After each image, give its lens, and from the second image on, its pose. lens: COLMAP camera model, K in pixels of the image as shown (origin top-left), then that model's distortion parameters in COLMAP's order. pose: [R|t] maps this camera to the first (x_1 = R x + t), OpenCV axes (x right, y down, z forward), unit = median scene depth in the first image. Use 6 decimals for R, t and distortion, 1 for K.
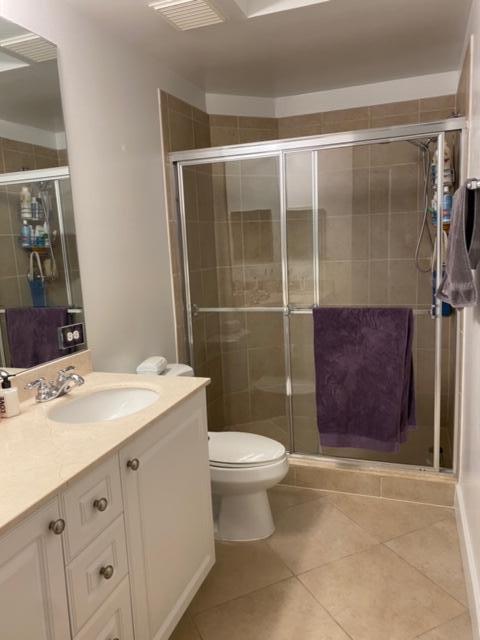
lens RADIAL K [[486.1, 0, 240.8], [0, 486.1, 317.4], [0, 0, 1]] dist [0.026221, -0.024618]
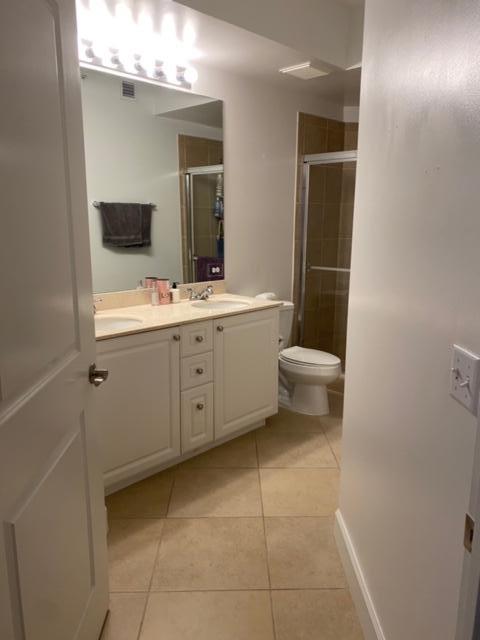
lens RADIAL K [[486.1, 0, 246.8], [0, 486.1, 322.6], [0, 0, 1]] dist [0.026221, -0.024618]
pose [[0.911024, 0.135662, -0.389399, 0.416290], [-0.109702, 0.990038, 0.088262, 0.052535], [0.397493, -0.037691, 0.916831, -0.508787]]
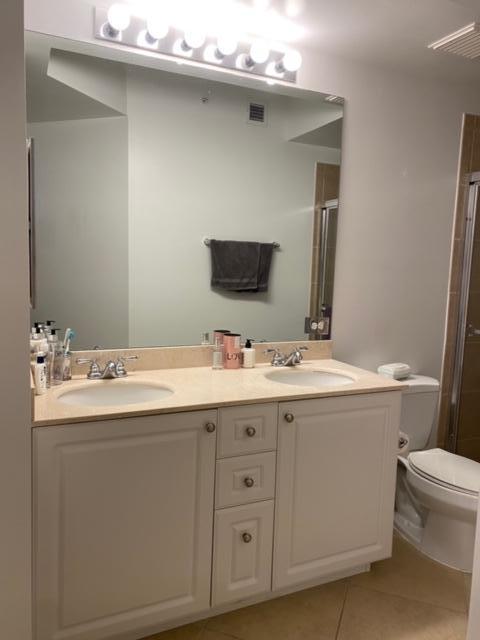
lens RADIAL K [[486.1, 0, 244.3], [0, 486.1, 319.1], [0, 0, 1]] dist [0.026221, -0.024618]
pose [[0.698799, 0.144923, -0.700484, 0.357374], [-0.172212, 0.984544, 0.031895, 0.011233], [0.694279, 0.098343, 0.712955, -0.026766]]
